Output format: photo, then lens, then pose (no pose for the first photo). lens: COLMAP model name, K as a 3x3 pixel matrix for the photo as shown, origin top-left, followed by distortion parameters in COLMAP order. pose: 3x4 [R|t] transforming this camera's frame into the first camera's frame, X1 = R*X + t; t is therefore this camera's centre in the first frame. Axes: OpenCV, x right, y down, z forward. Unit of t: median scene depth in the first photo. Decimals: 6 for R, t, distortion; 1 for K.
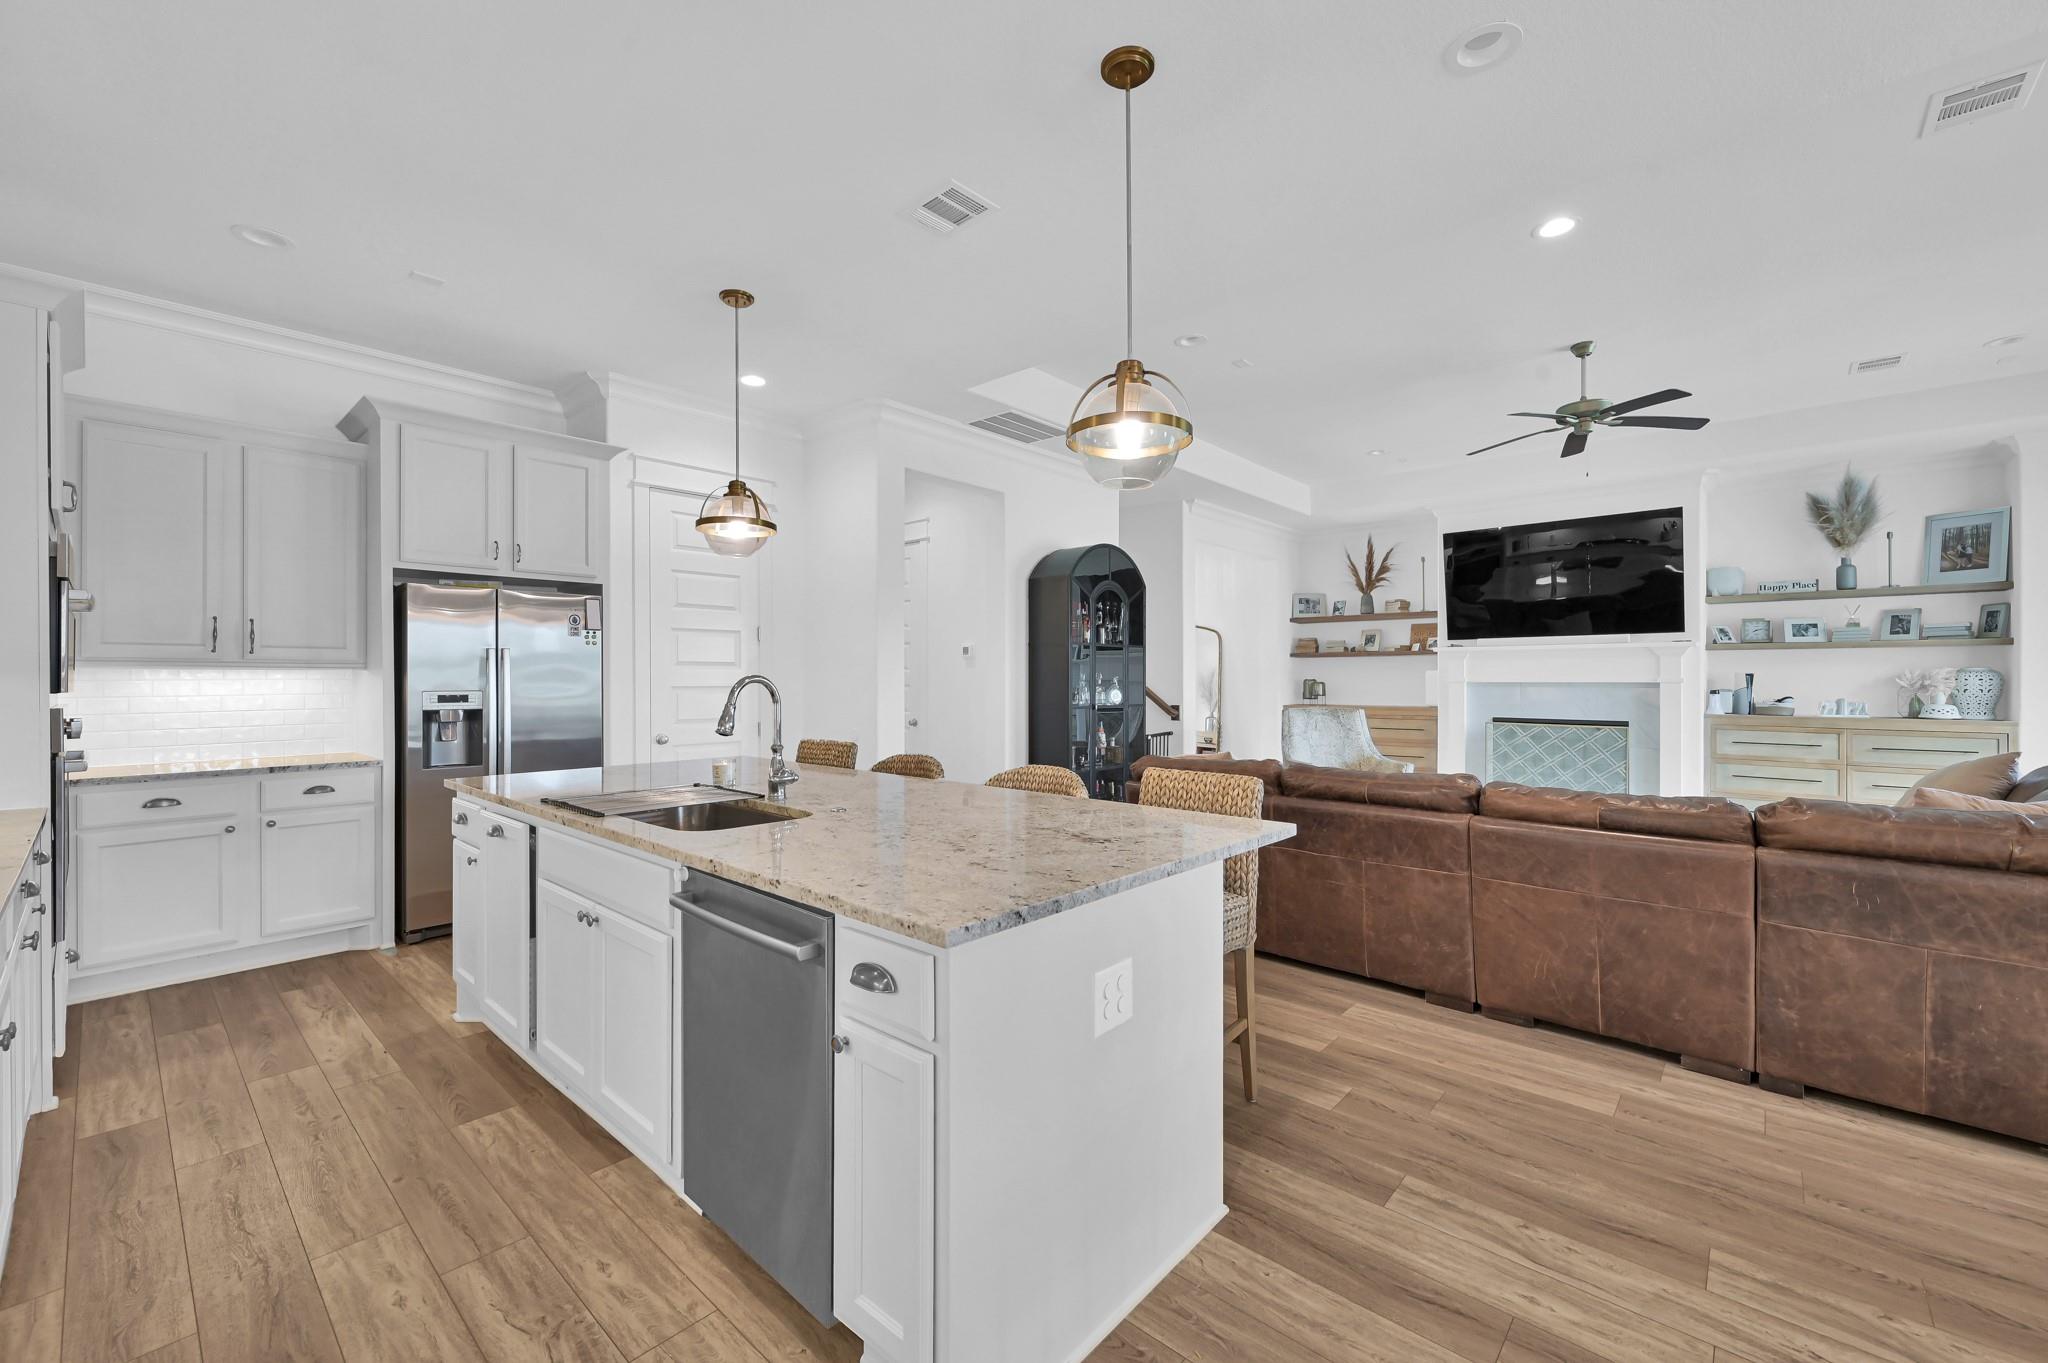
lens RADIAL K [[827.7, 0, 1020.3], [0, 827.7, 680.1], [0, 0, 1]] dist [0.001263, 0.000306]
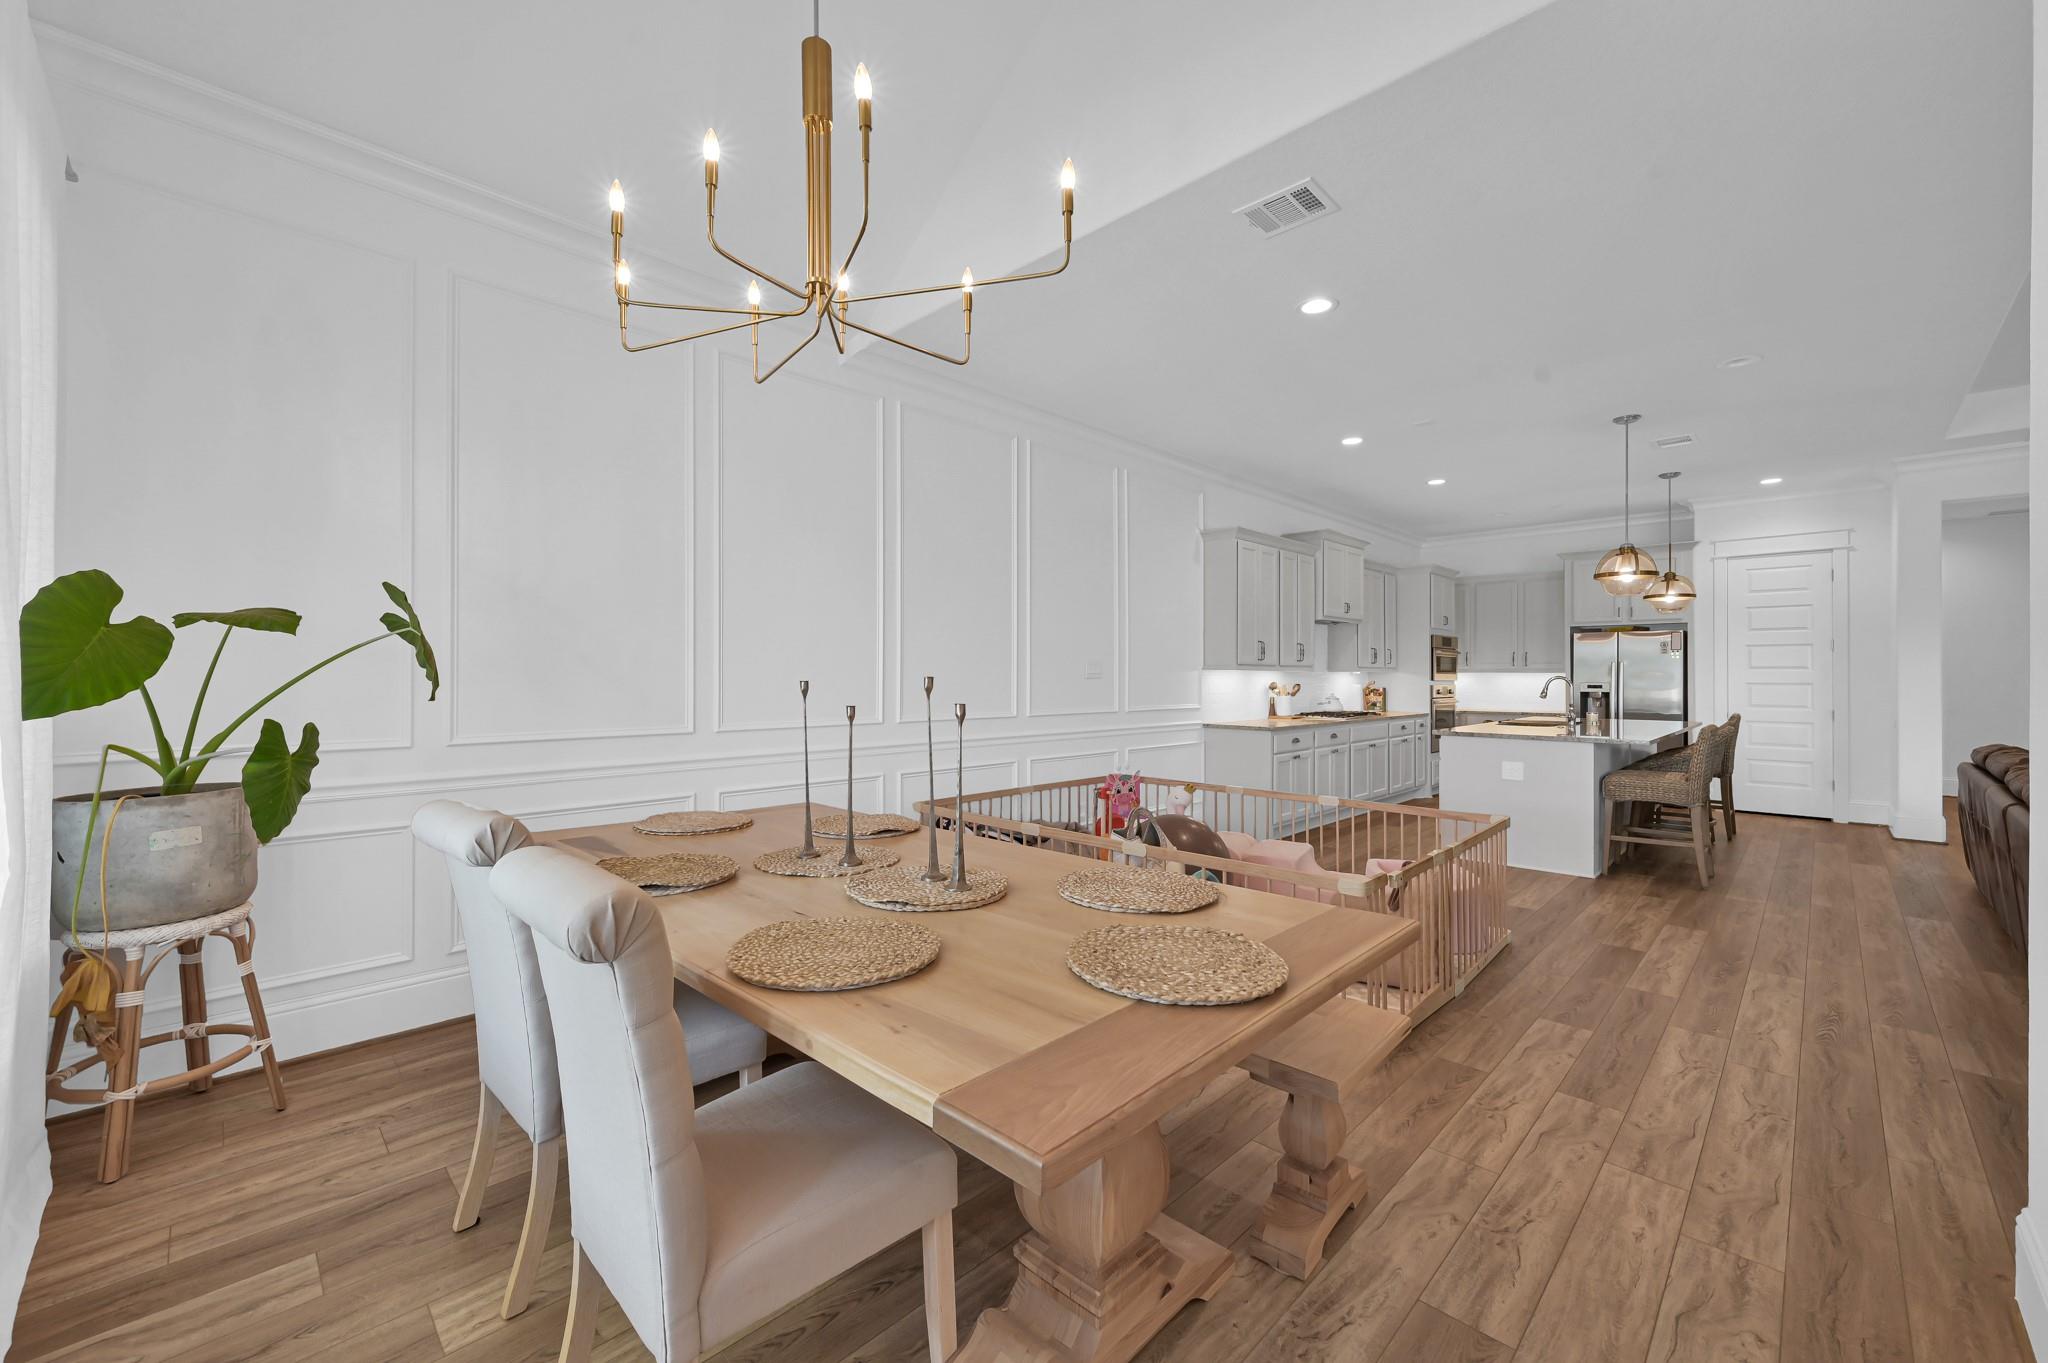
lens RADIAL K [[812.6, 0, 1020.1], [0, 812.6, 667.4], [0, 0, 1]] dist [0.002441, 0.000572]
pose [[-0.046173, -0.009175, -0.998891, 0.864102], [-0.004339, 0.999950, -0.008984, -0.000849], [0.998924, 0.003920, -0.046211, -0.211886]]
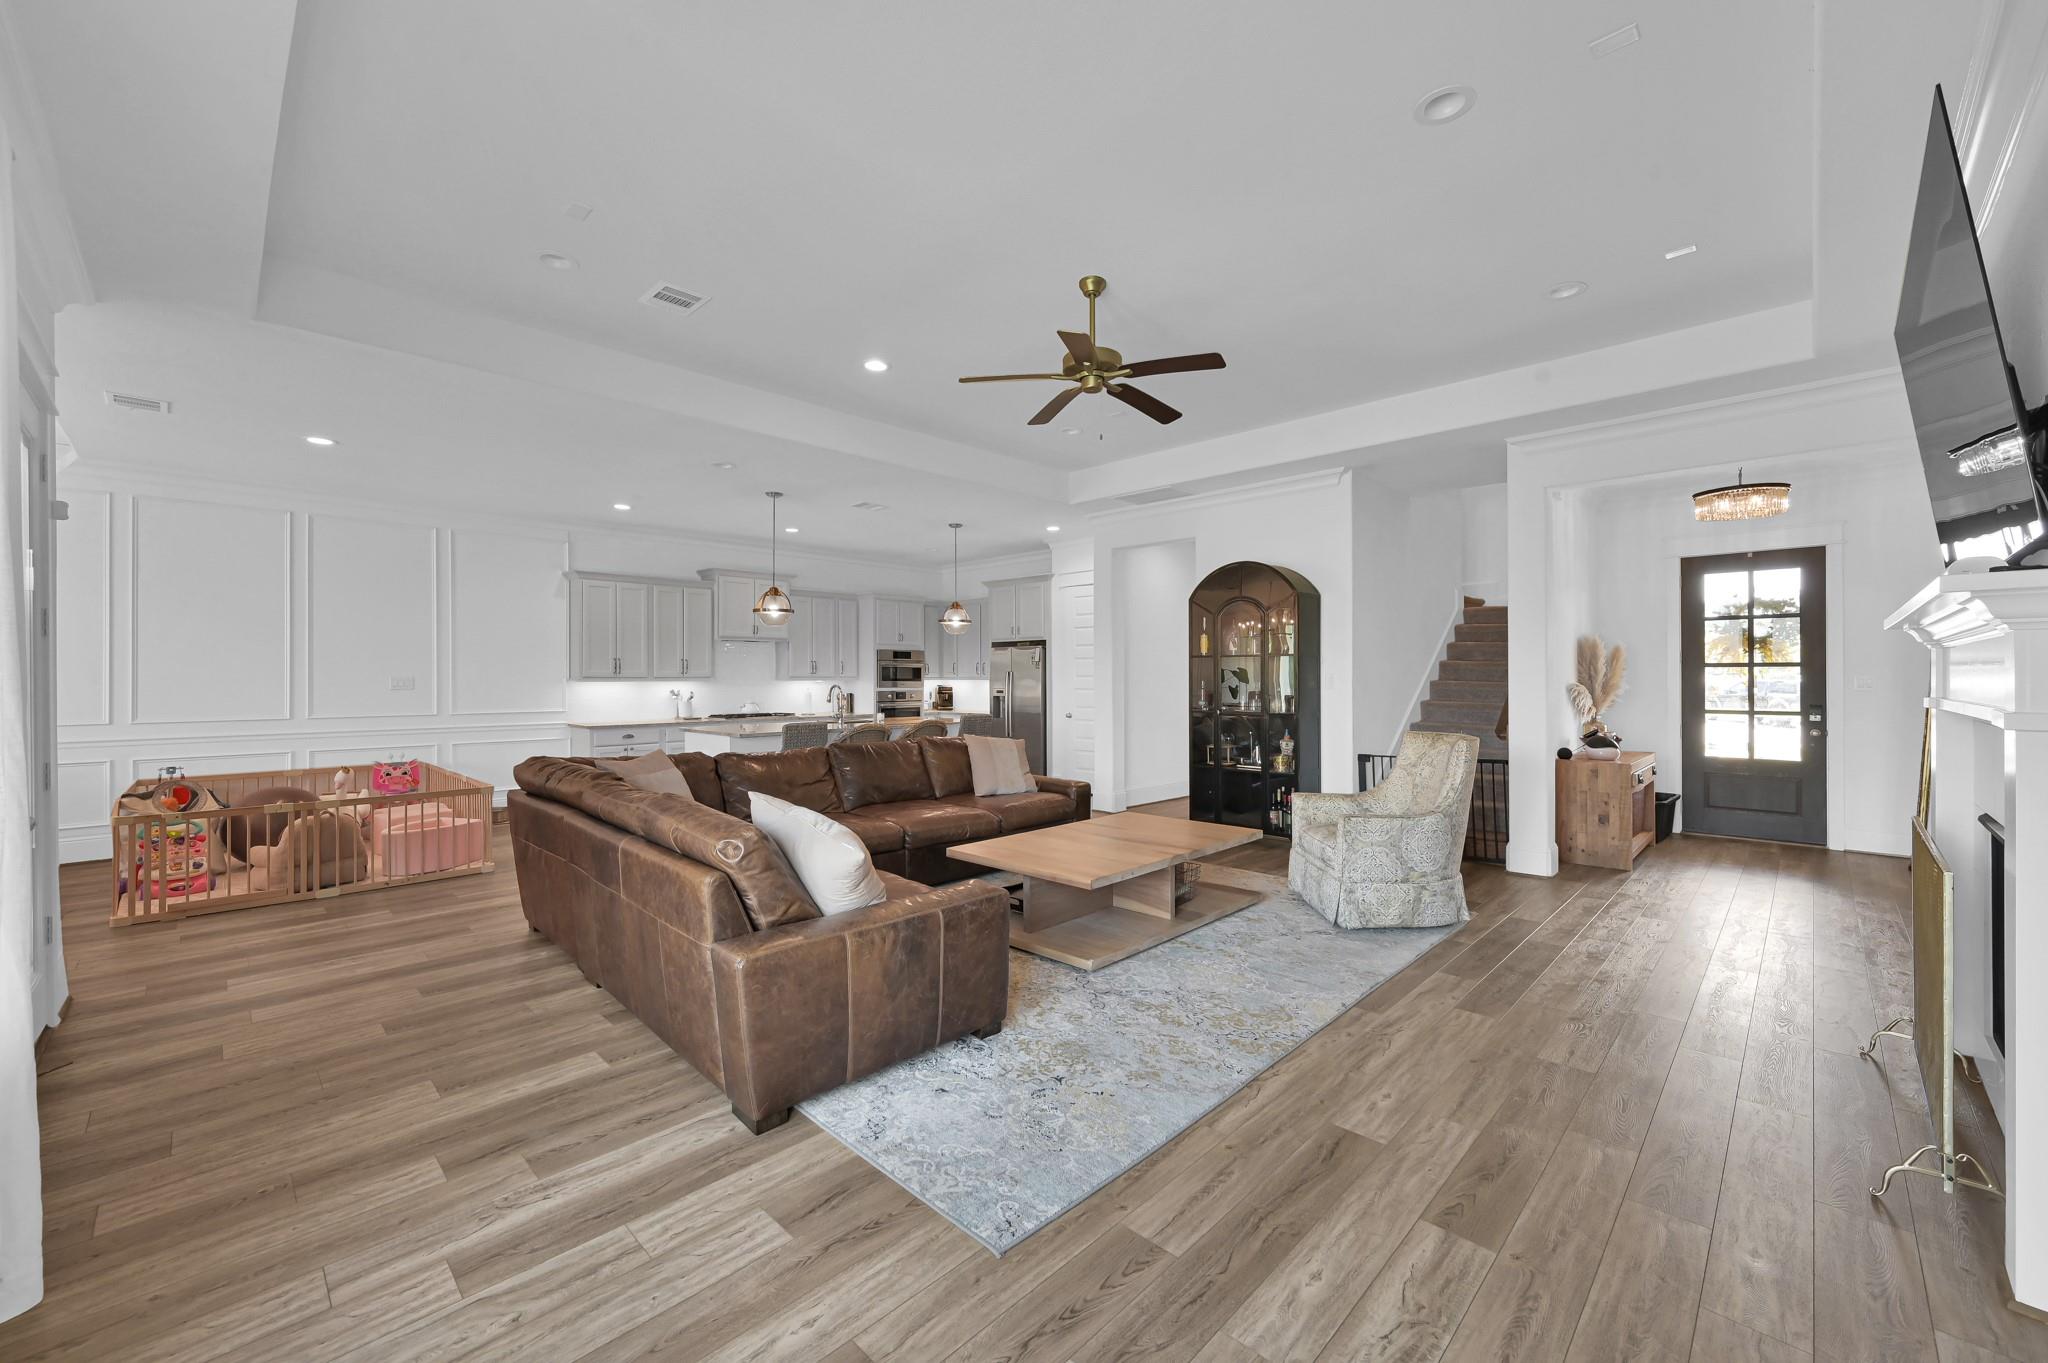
lens RADIAL K [[807.5, 0, 1018.5], [0, 807.5, 677.9], [0, 0, 1]] dist [0.000385, 0.000420]
pose [[-0.046300, 0.001087, -0.998927, 1.080250], [0.000826, 0.999999, 0.001050, -0.013685], [0.998927, -0.000776, -0.046300, 0.708577]]
